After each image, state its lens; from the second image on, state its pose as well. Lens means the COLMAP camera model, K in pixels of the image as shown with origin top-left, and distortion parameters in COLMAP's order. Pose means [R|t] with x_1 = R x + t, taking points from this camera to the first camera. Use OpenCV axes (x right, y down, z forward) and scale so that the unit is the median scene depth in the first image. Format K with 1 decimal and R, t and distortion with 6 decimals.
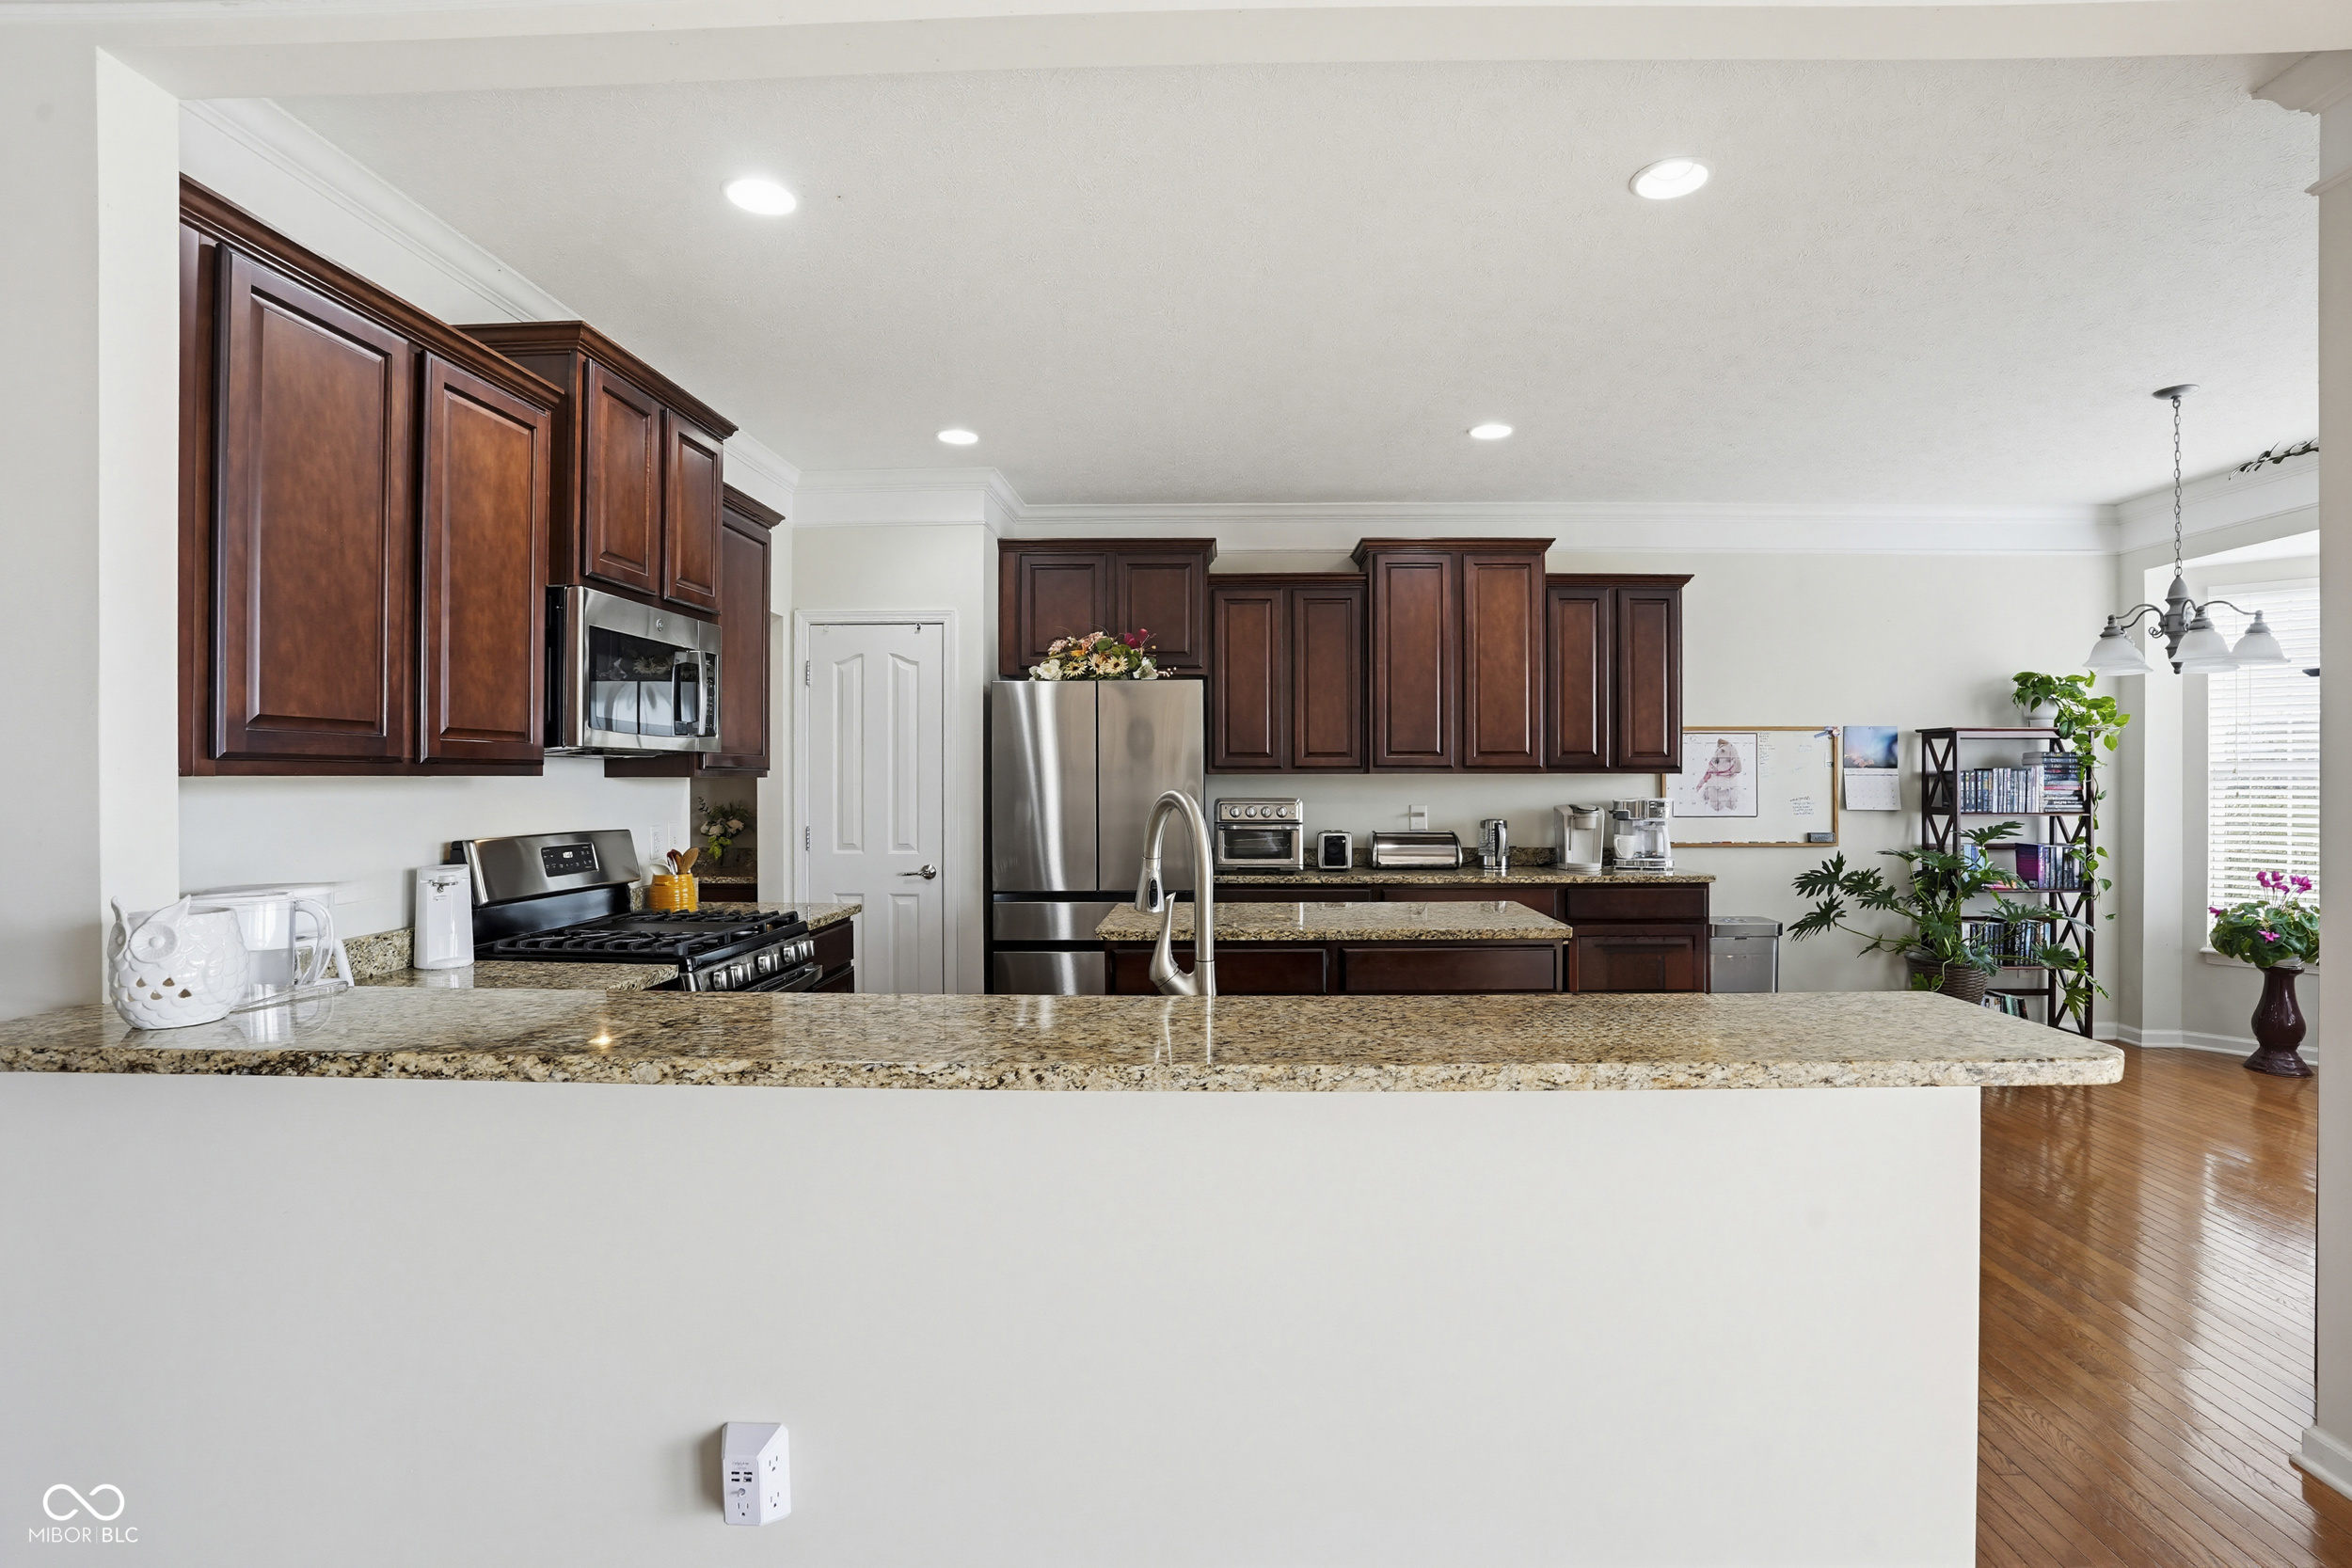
lens RADIAL K [[1094.4, 0, 1209.9], [0, 1094.4, 778.0], [0, 0, 1]] dist [-0.045822, 0.007908]
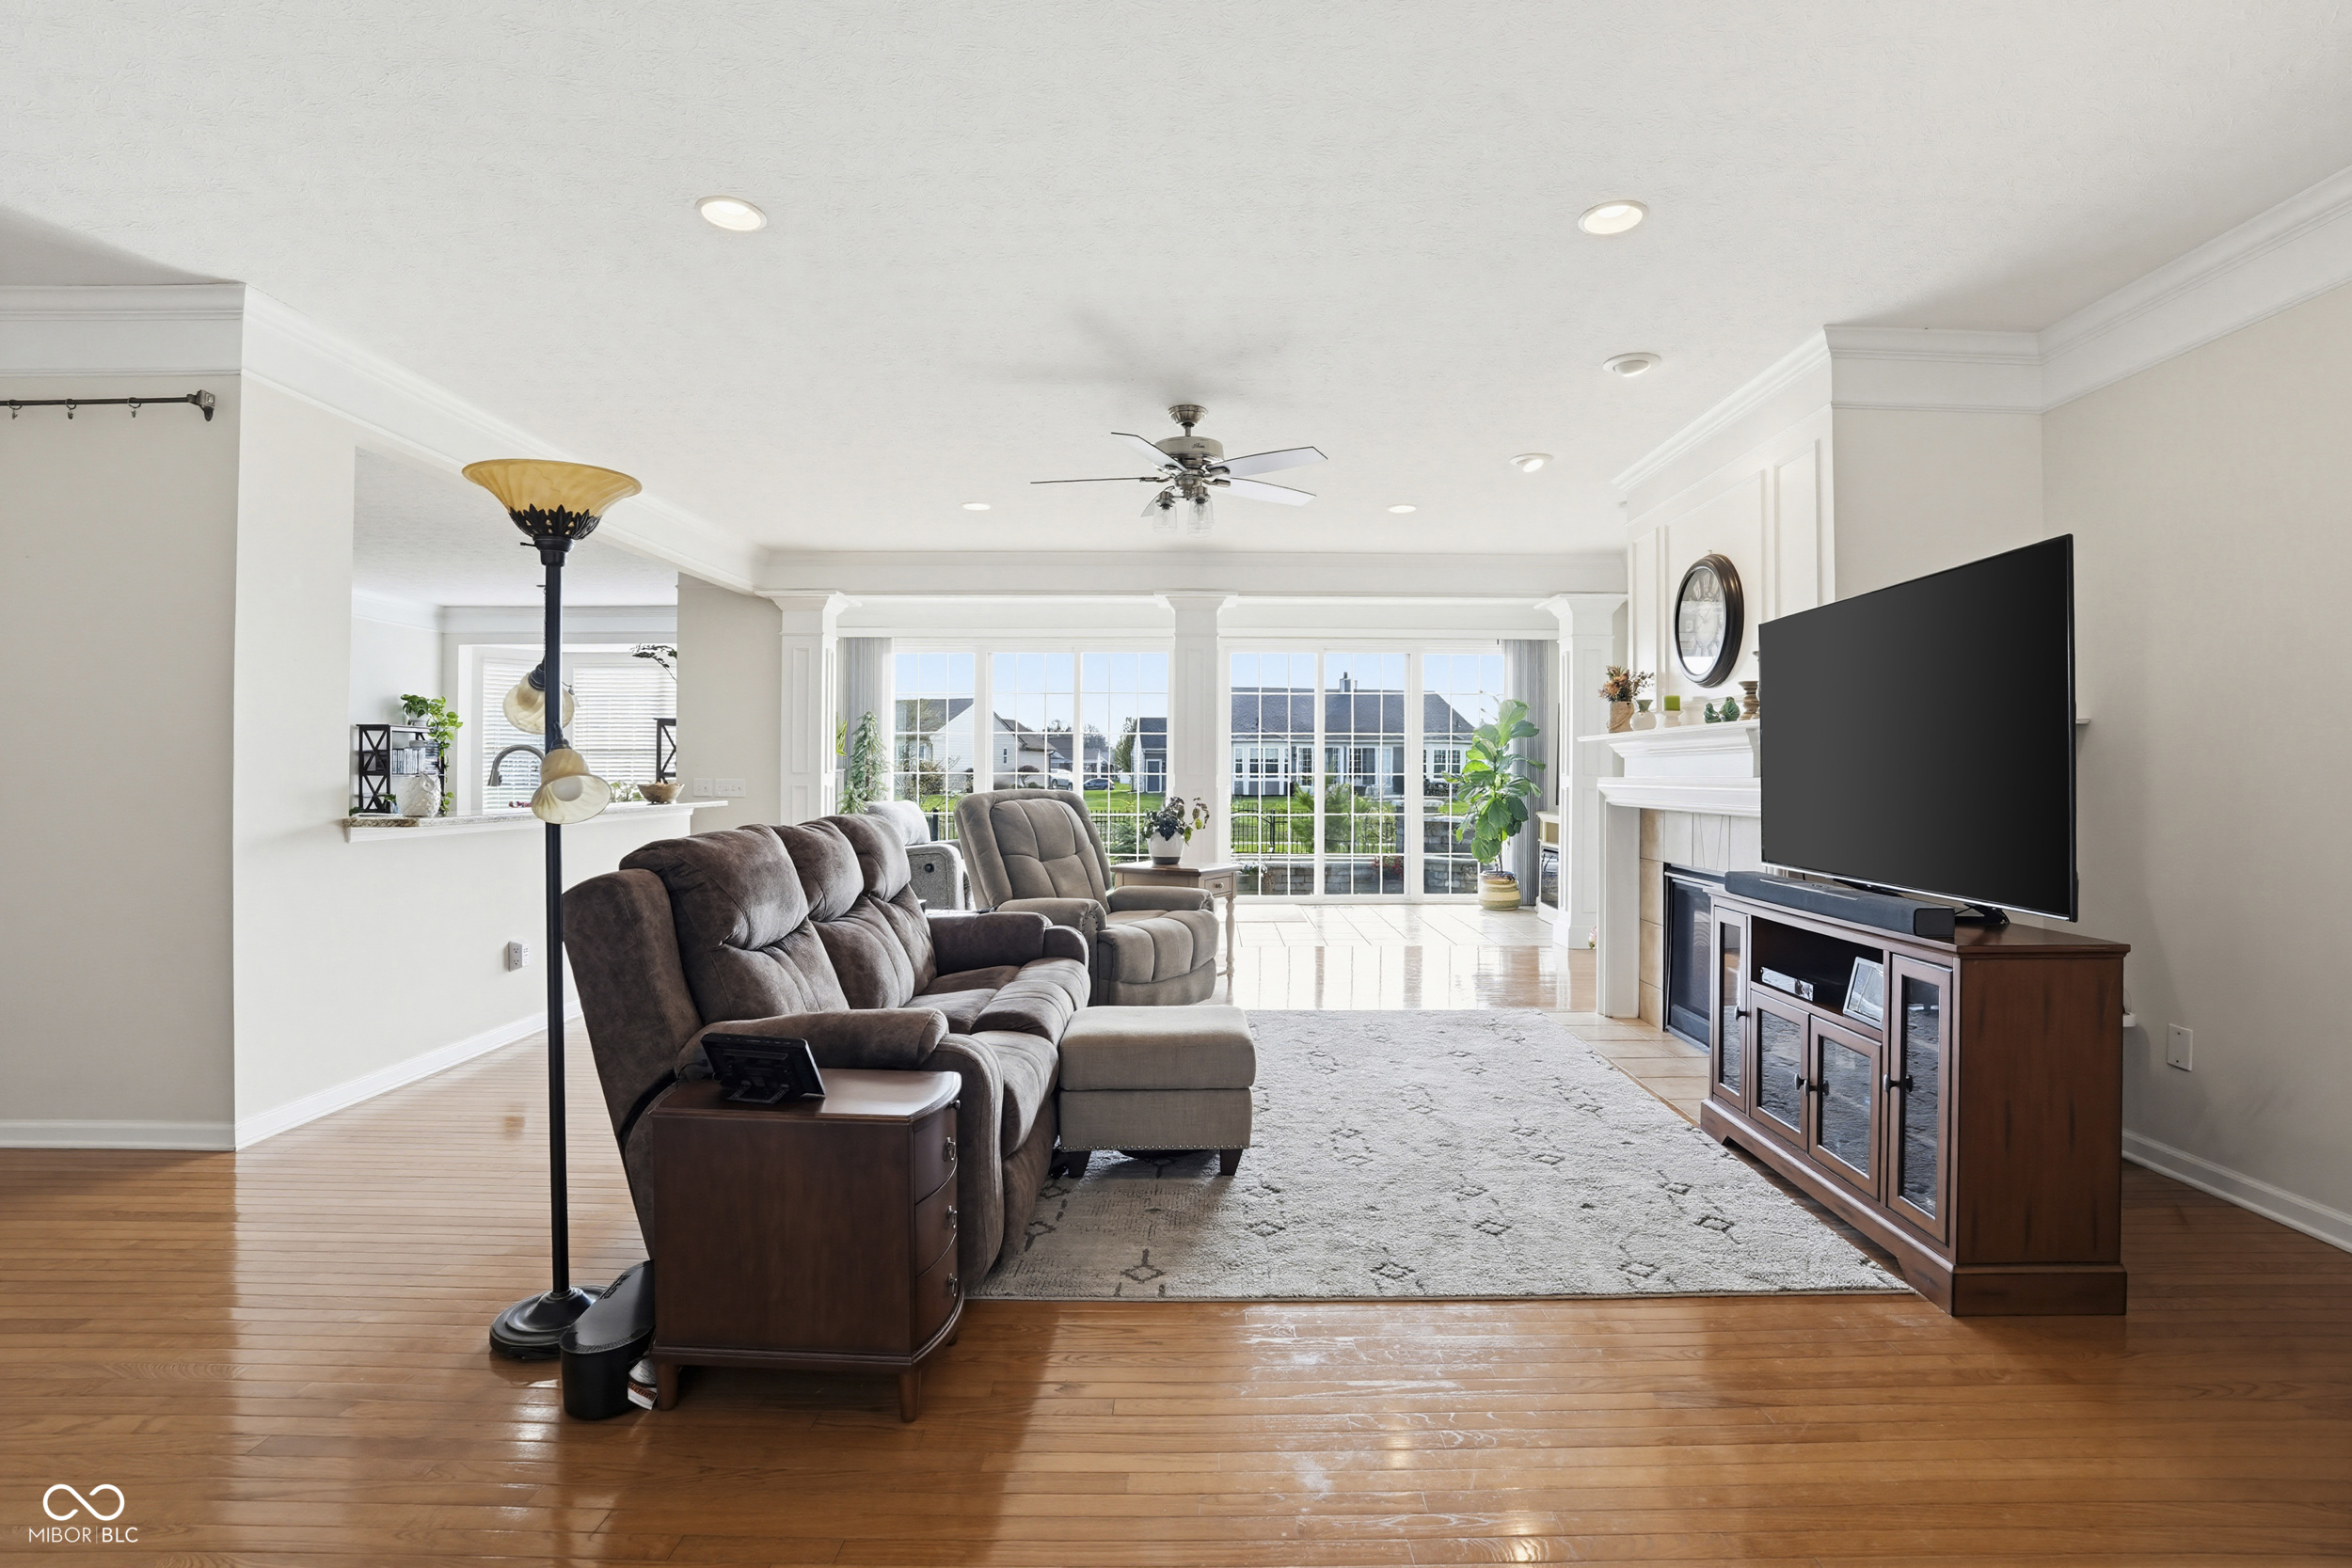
lens RADIAL K [[1094.4, 0, 1224.8], [0, 1094.4, 770.1], [0, 0, 1]] dist [-0.045822, 0.007908]
pose [[-0.036924, 0.004062, 0.999310, -1.079107], [0.000384, 0.999992, -0.004050, 0.033992], [-0.999318, 0.000234, -0.036925, -0.287782]]
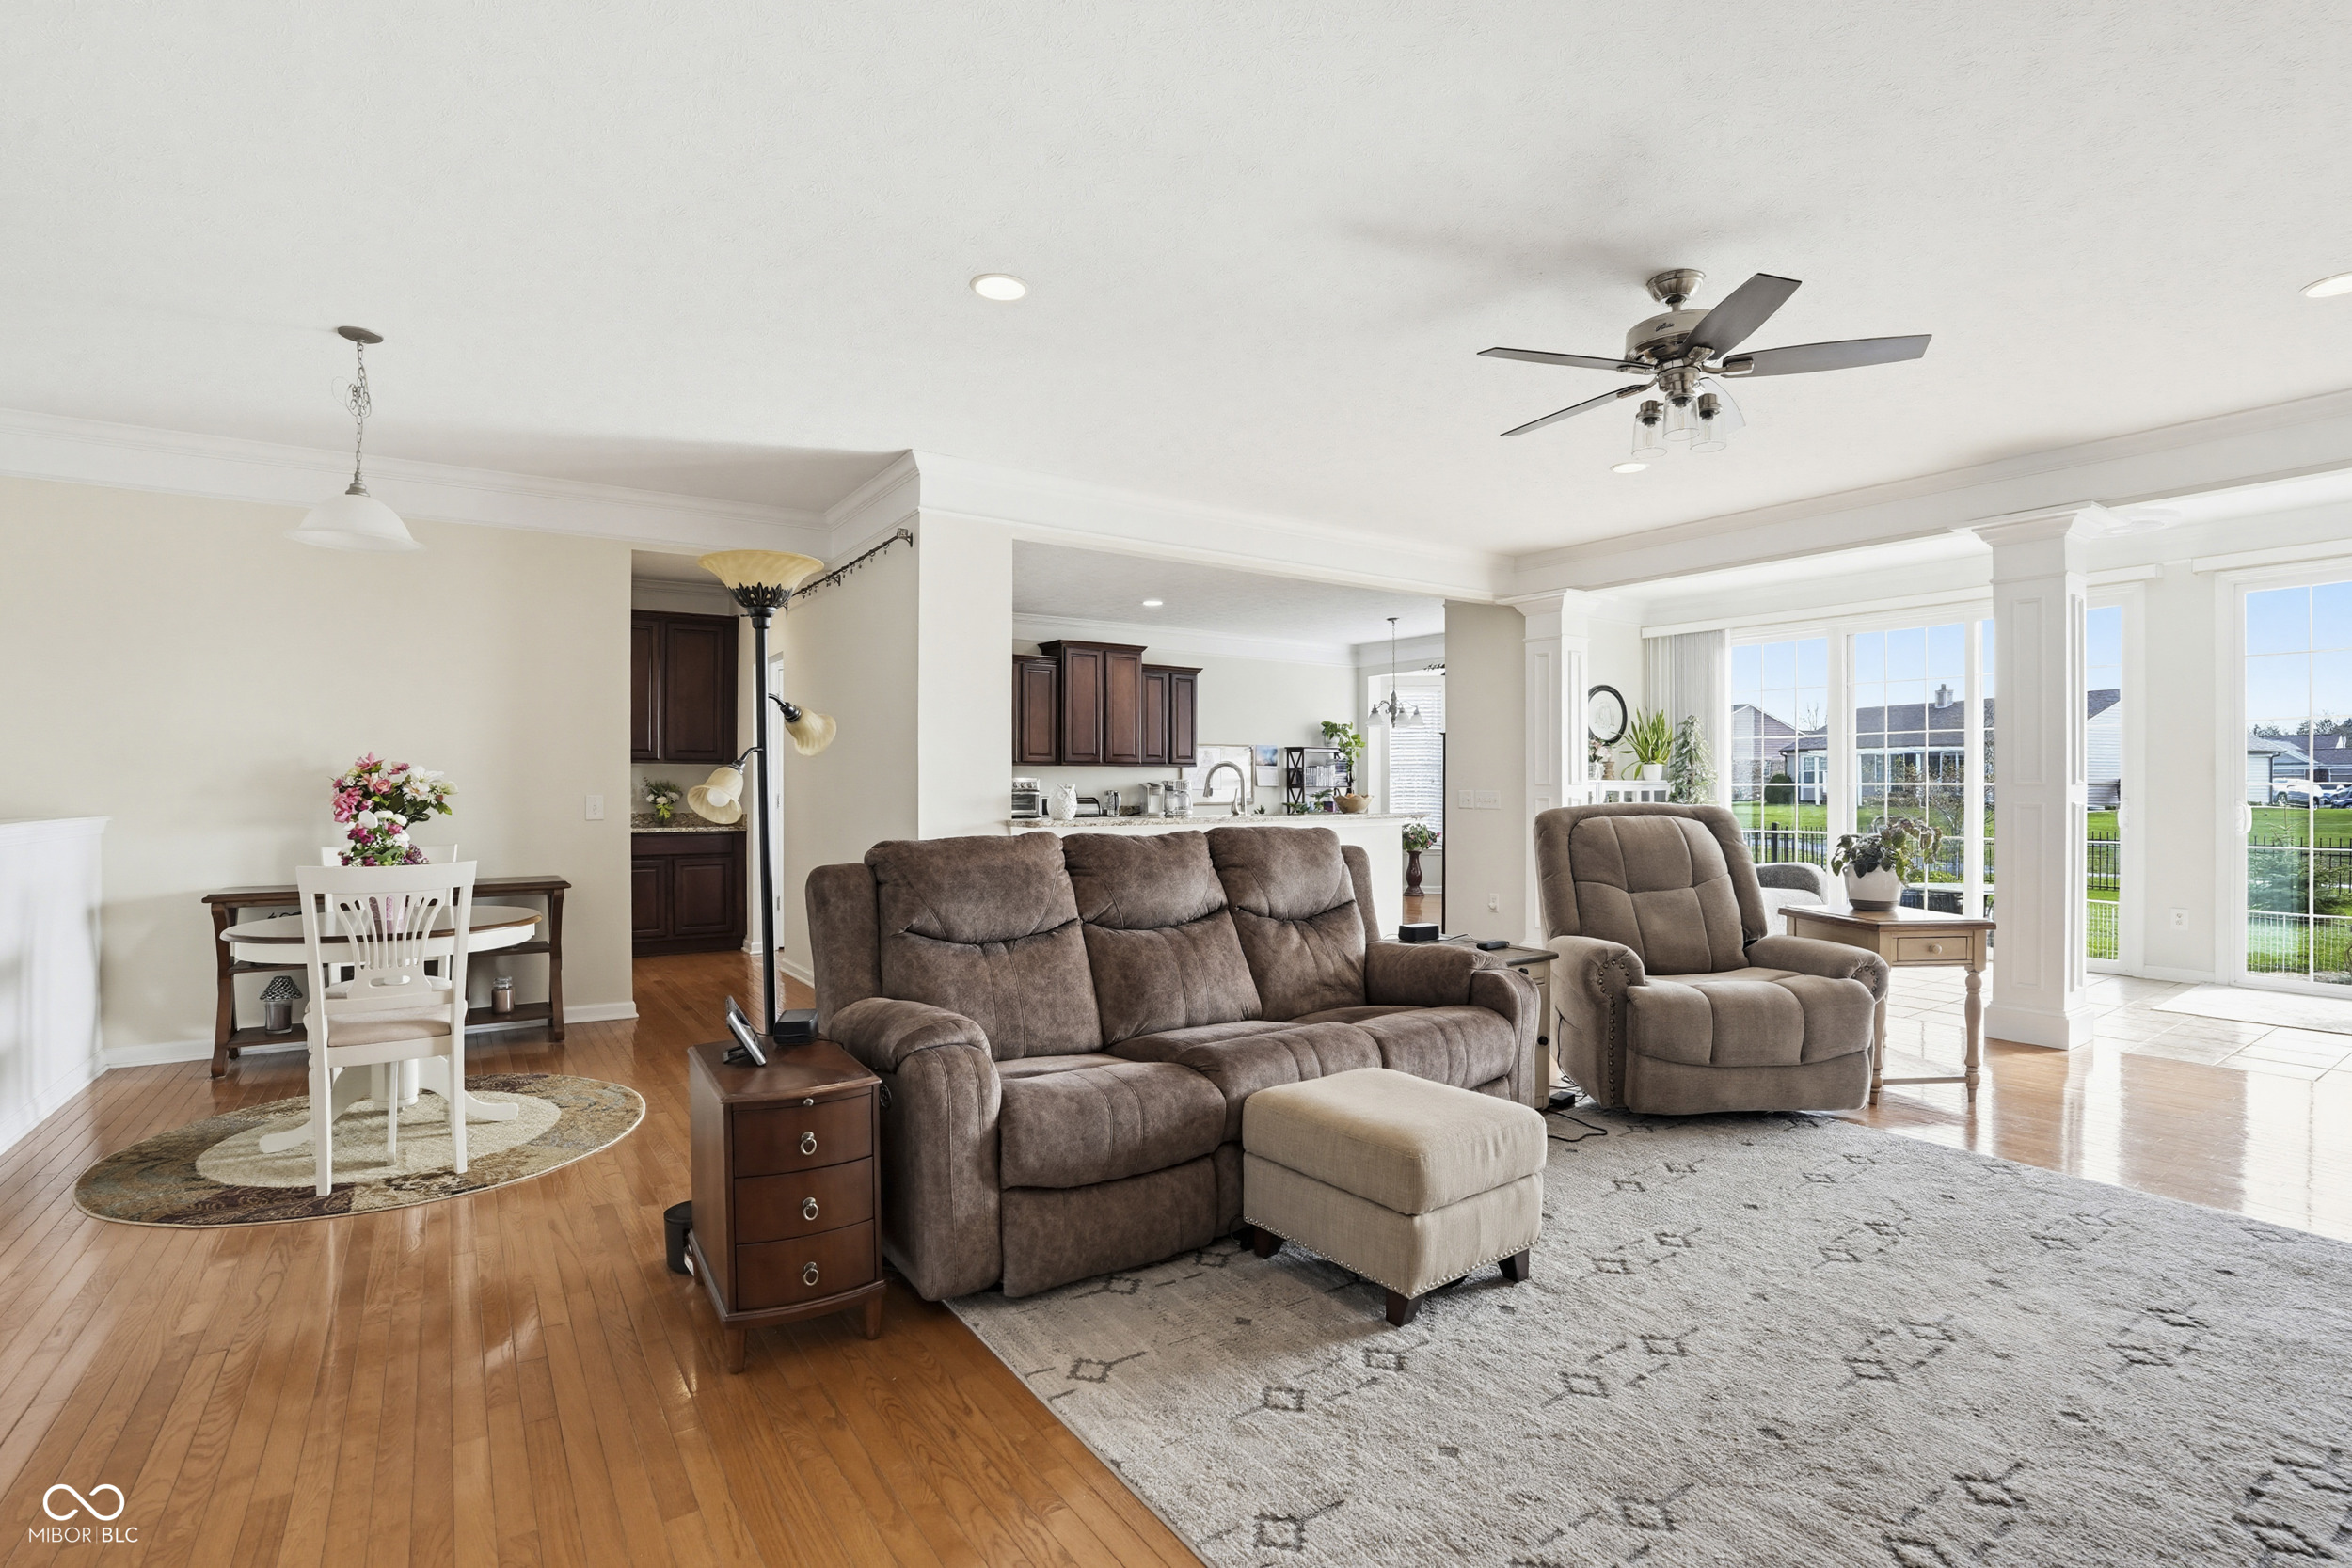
lens RADIAL K [[1094.4, 0, 1179.5], [0, 1094.4, 791.7], [0, 0, 1]] dist [-0.045822, 0.007908]
pose [[0.808918, -0.003287, 0.587912, -0.798265], [0.001632, 0.999993, 0.003345, 0.035201], [-0.587919, -0.001747, 0.808918, -0.631409]]
